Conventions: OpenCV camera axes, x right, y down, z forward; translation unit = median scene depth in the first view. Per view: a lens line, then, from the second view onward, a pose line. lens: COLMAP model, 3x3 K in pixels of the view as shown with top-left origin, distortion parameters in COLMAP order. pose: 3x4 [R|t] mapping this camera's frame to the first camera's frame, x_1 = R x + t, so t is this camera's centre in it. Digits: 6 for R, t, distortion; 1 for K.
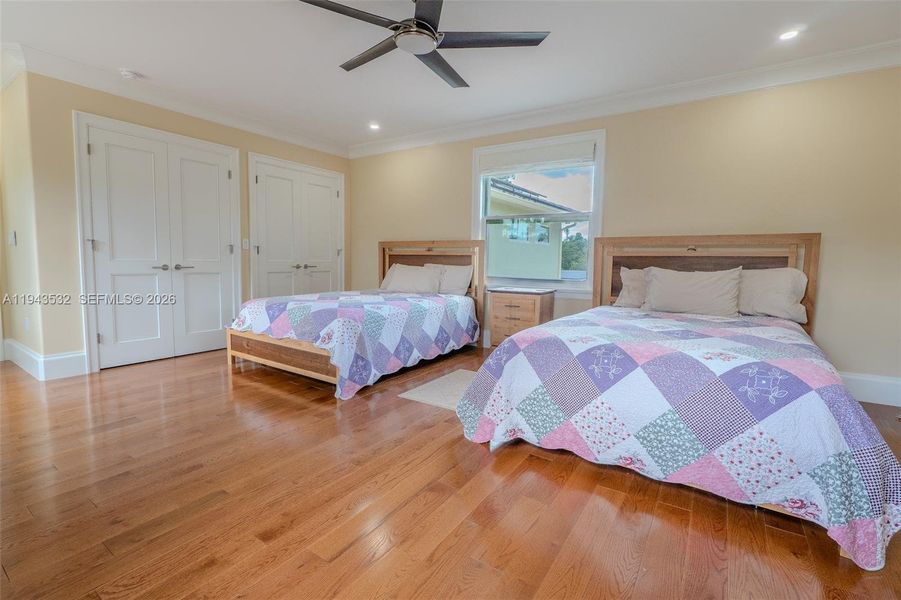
lens RADIAL K [[410.8, 0, 446.6], [0, 410.8, 294.0], [0, 0, 1]] dist [-0.002203, -0.000198]
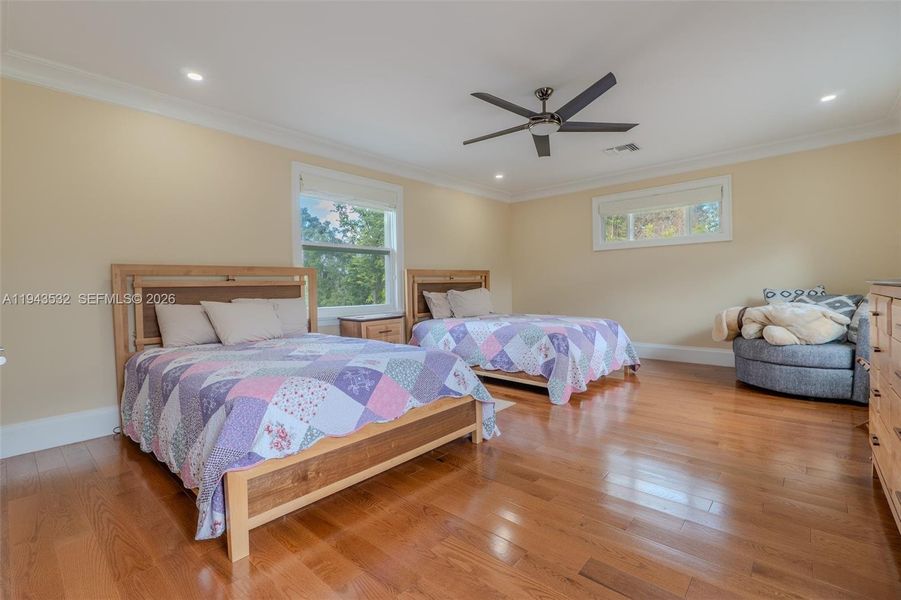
lens RADIAL K [[410.8, 0, 446.6], [0, 410.8, 294.0], [0, 0, 1]] dist [-0.002203, -0.000198]
pose [[0.123954, -0.035864, 0.991640, -0.927438], [0.109980, 0.993686, 0.022191, -0.078347], [-0.986174, 0.106310, 0.127116, 0.751128]]
